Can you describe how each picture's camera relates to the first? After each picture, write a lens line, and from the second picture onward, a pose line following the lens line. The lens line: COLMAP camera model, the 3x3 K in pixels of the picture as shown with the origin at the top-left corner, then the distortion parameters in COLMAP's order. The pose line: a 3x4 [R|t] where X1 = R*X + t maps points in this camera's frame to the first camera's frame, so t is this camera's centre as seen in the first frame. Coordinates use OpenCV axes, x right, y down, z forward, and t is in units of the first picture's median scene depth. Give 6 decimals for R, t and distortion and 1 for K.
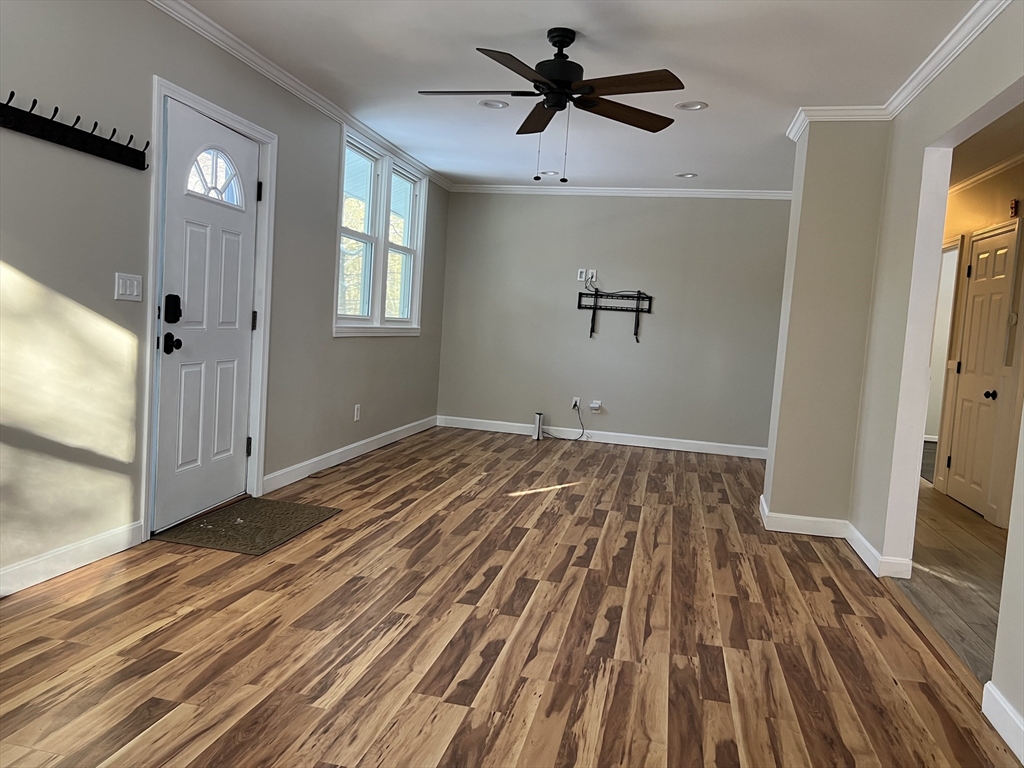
lens RADIAL K [[771.9, 0, 513.7], [0, 771.9, 376.6], [0, 0, 1]] dist [0.049369, -0.017754]
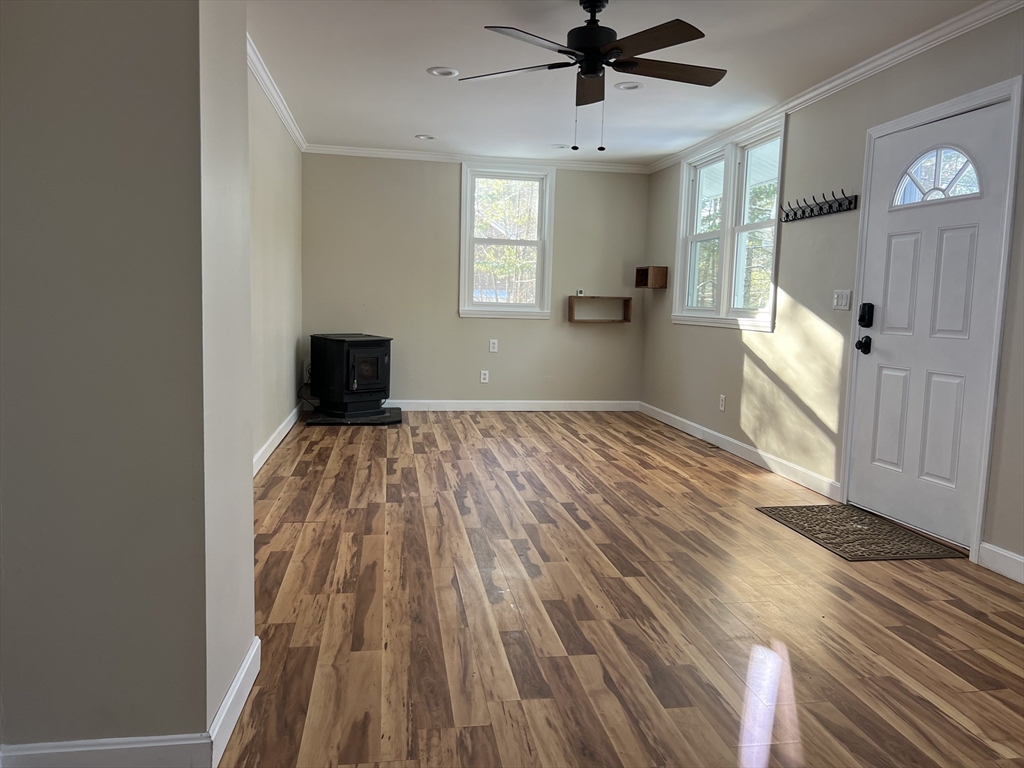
lens RADIAL K [[771.9, 0, 514.4], [0, 771.9, 385.2], [0, 0, 1]] dist [0.049369, -0.017754]
pose [[-0.928607, -0.059943, -0.366191, 0.475269], [-0.122741, 0.980933, 0.150680, -0.096085], [0.350177, 0.184869, -0.918259, 1.918996]]
